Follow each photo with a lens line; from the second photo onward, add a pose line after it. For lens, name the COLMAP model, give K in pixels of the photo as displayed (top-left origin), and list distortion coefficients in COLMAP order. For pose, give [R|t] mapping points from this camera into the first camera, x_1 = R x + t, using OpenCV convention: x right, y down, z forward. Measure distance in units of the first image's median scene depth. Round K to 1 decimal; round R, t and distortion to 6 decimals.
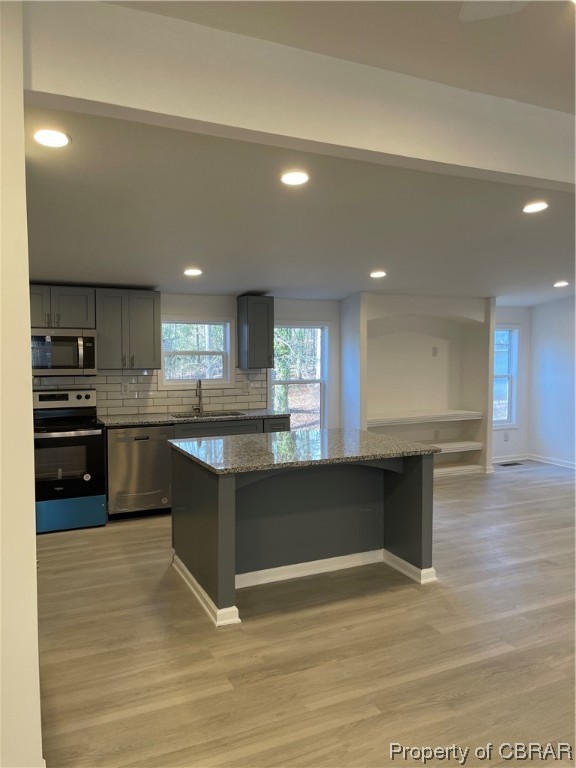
lens RADIAL K [[575.9, 0, 282.0], [0, 575.9, 385.3], [0, 0, 1]] dist [0.062291, -0.077182]
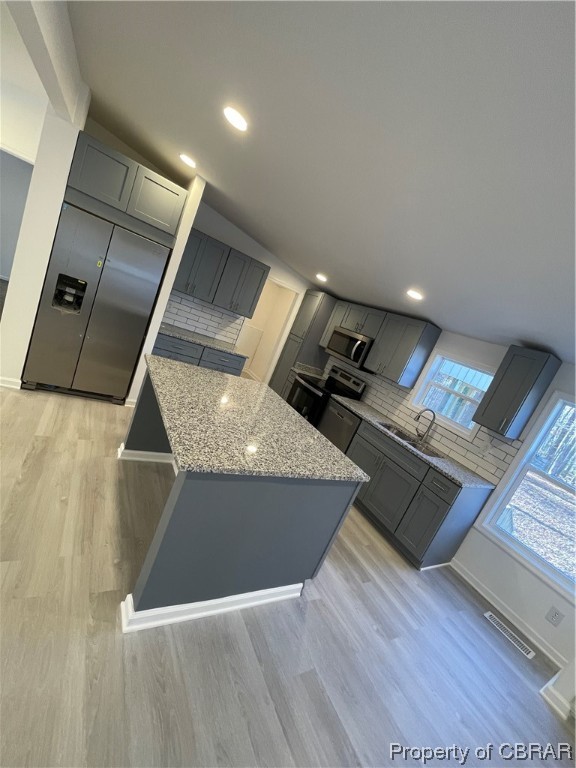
lens RADIAL K [[309.0, 0, 287.2], [0, 309.0, 381.8], [0, 0, 1]] dist [-0.003095, -0.000566]
pose [[0.079113, 0.237554, -0.968147, 0.518946], [-0.429438, 0.884576, 0.181956, -0.066464], [0.899625, 0.401364, 0.171997, 0.916993]]
